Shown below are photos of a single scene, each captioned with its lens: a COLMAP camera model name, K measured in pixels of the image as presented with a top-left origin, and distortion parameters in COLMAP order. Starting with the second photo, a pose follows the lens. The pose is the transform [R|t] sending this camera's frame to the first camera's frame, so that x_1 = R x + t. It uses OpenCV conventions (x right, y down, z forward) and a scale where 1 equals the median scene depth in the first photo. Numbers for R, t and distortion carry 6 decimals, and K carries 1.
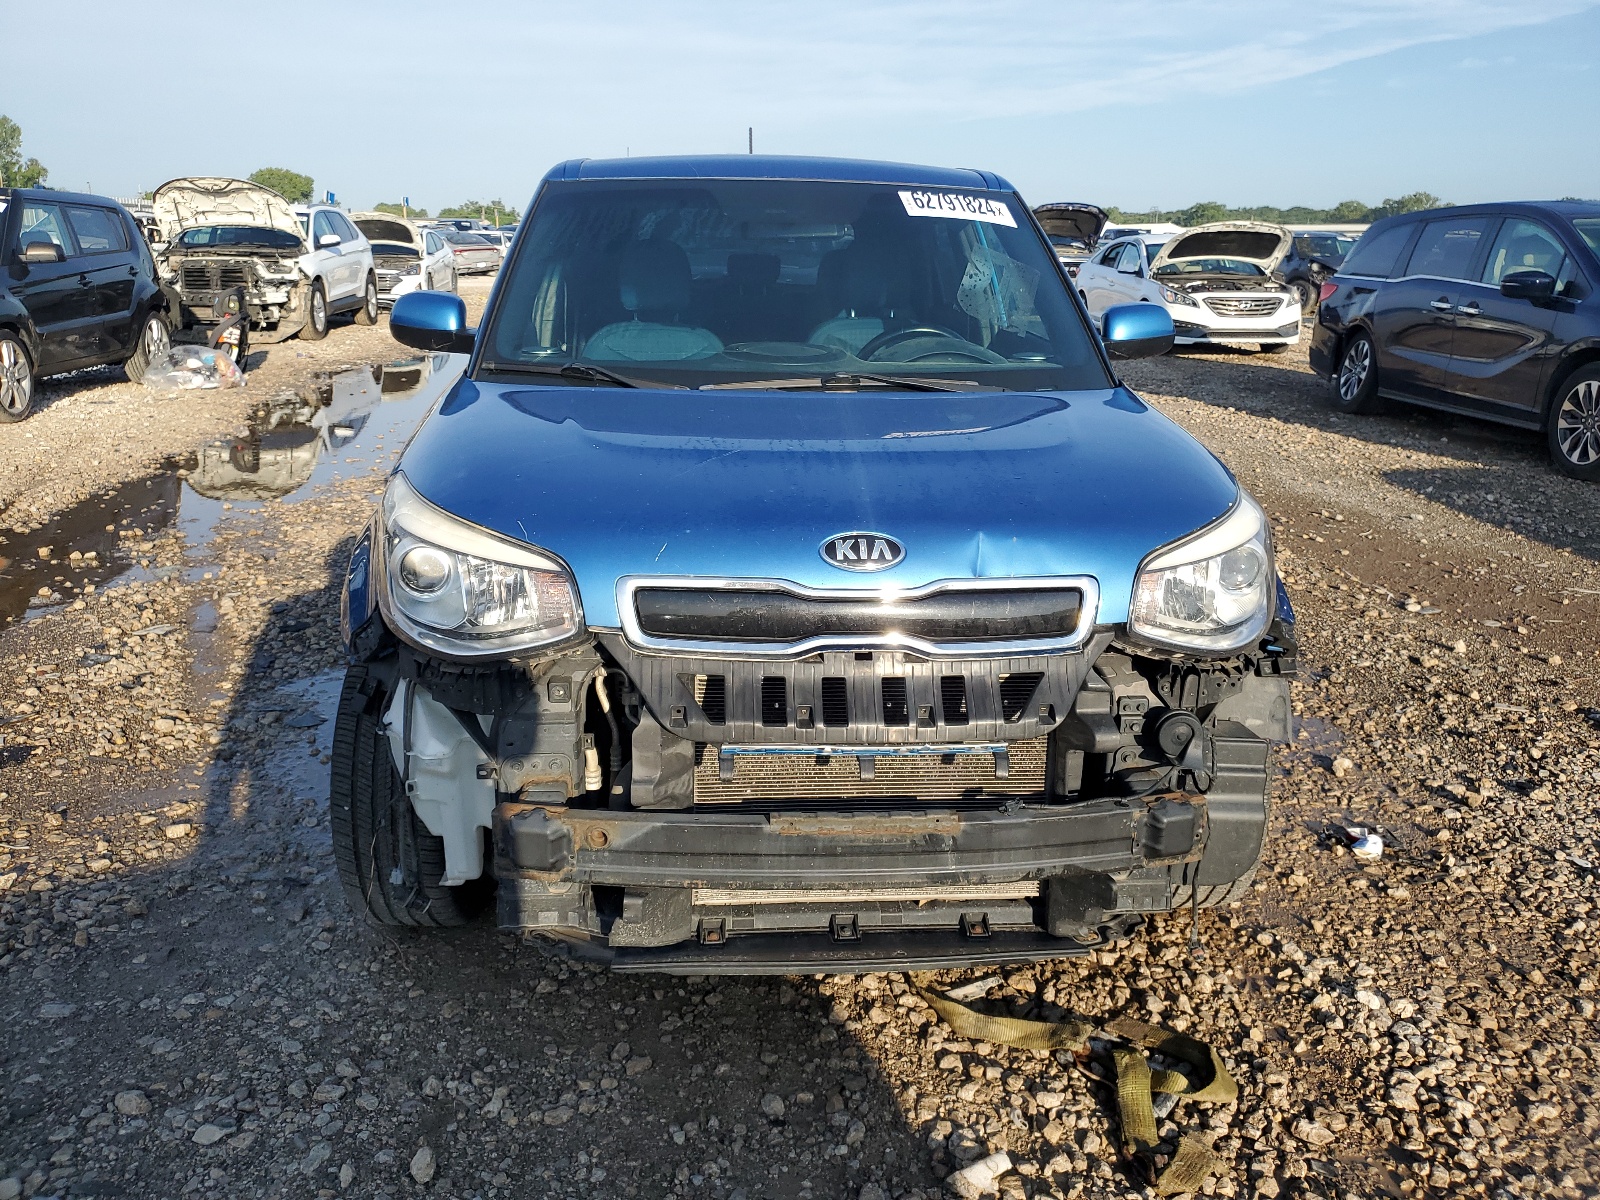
lens RADIAL K [[1249.4, 0, 744.9], [0, 1249.4, 599.2], [0, 0, 1]] dist [0.017661, 0.002086]
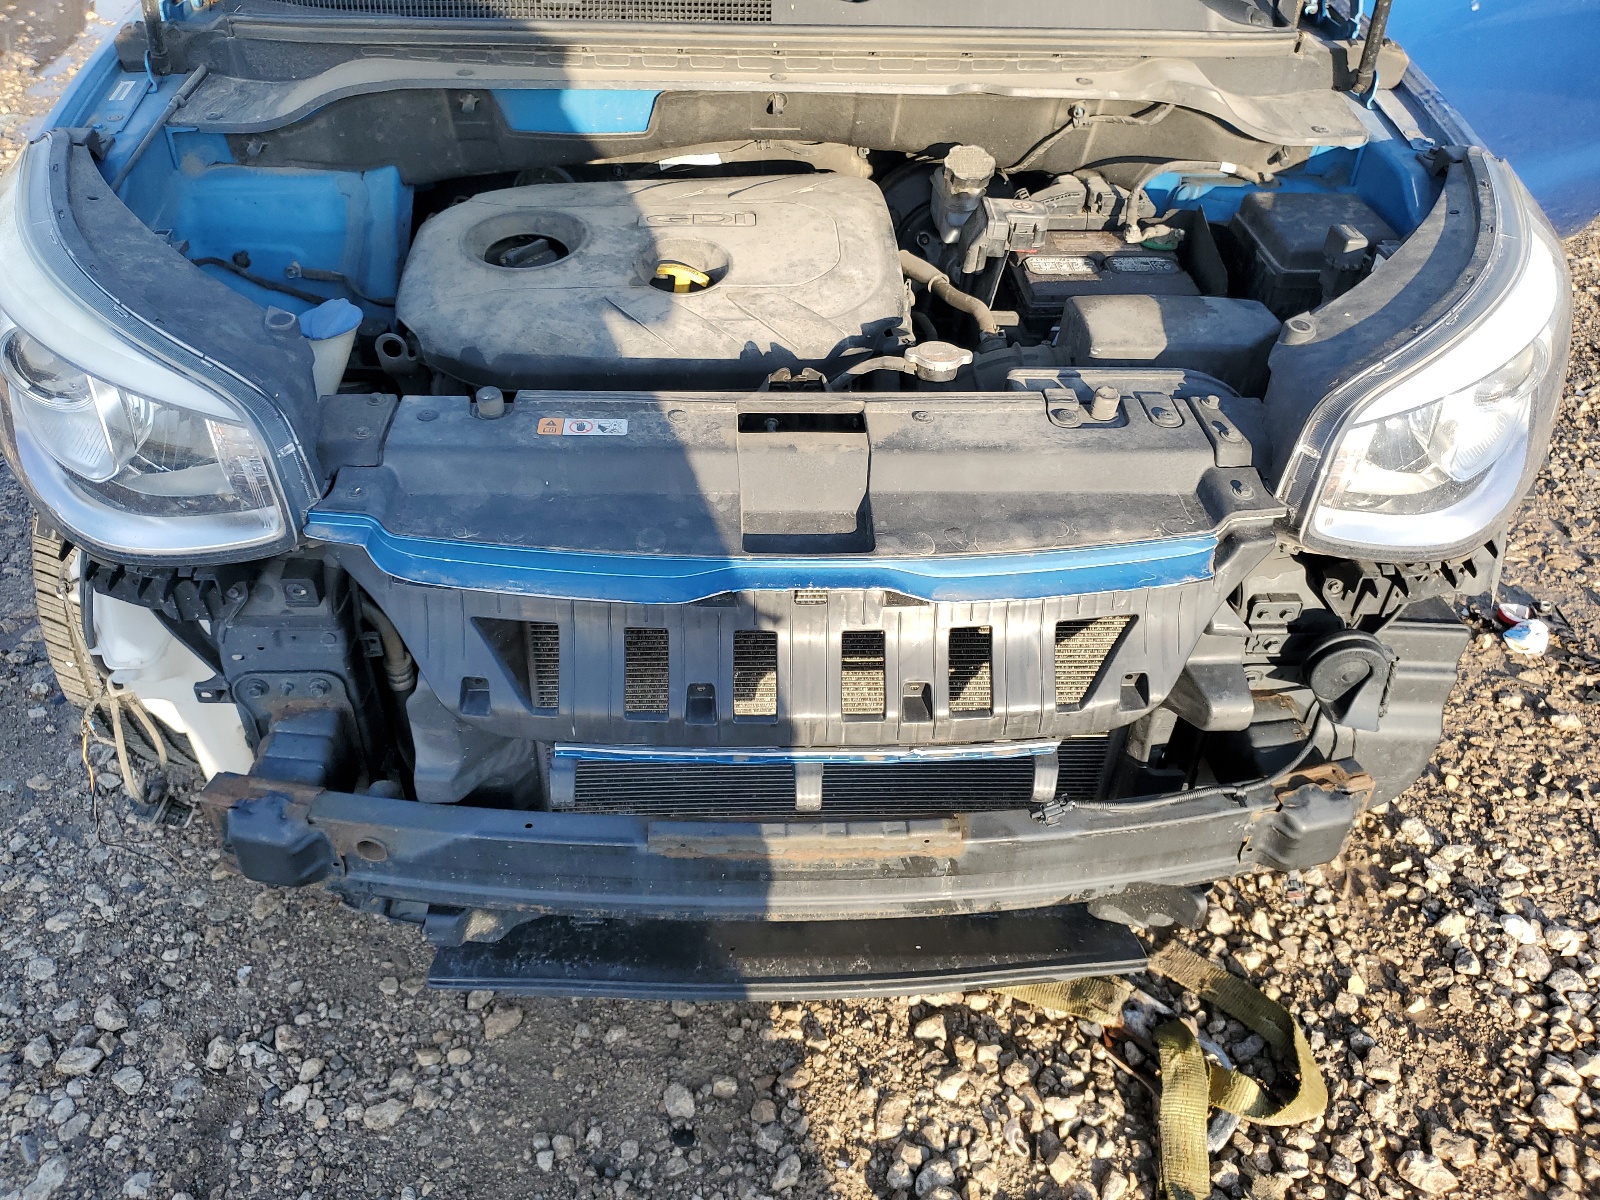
lens RADIAL K [[1249.4, 0, 744.9], [0, 1249.4, 599.2], [0, 0, 1]] dist [0.017661, 0.002086]
pose [[0.999673, 0.018115, -0.018062, 0.064845], [-0.009798, 0.923360, 0.383811, -0.138183], [0.023631, -0.383509, 0.923235, 0.419767]]
